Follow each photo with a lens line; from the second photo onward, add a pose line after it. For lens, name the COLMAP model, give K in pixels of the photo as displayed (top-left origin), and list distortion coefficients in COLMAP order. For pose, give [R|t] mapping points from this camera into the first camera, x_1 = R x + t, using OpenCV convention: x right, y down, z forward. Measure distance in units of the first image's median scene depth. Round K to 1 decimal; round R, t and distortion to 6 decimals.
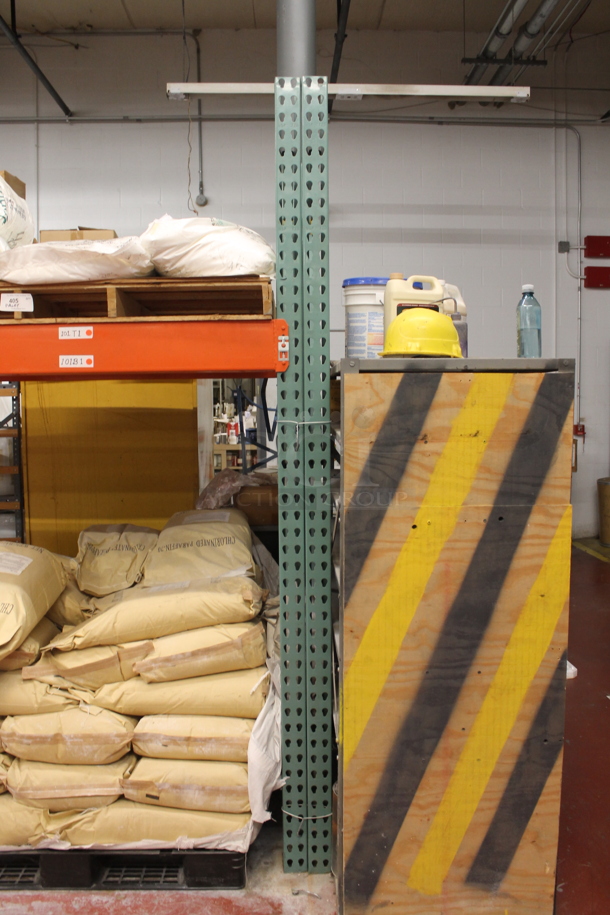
lens RADIAL K [[780.5, 0, 305.0], [0, 780.5, 457.5], [0, 0, 1]] dist [-0.159124, 0.141954]
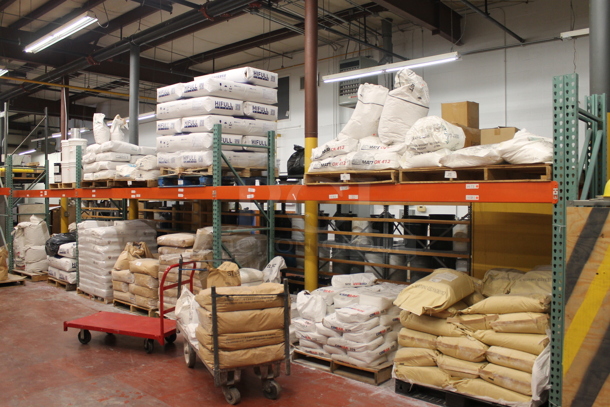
lens RADIAL K [[520.3, 0, 305.0], [0, 520.3, 203.5], [0, 0, 1]] dist [-0.159124, 0.141954]
pose [[0.721637, 0.018346, -0.692029, 0.459178], [-0.058871, 0.997654, -0.034941, -0.013329], [0.689764, 0.065955, 0.721024, -0.579521]]
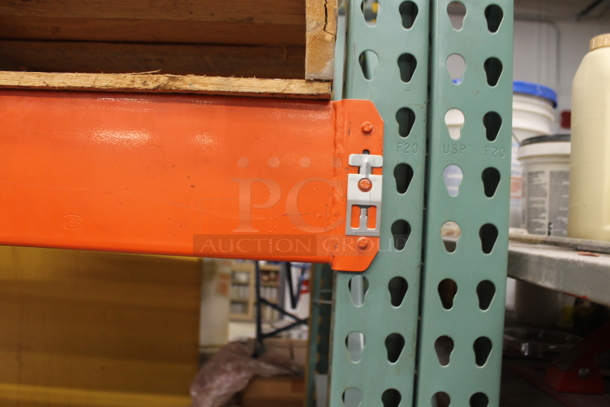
lens RADIAL K [[520.3, 0, 305.0], [0, 520.3, 203.5], [0, 0, 1]] dist [-0.159124, 0.141954]
pose [[0.998154, 0.057069, -0.020771, -0.044194], [-0.059064, 0.991802, -0.113312, -0.107578], [0.014135, 0.114329, 0.993342, 0.765116]]
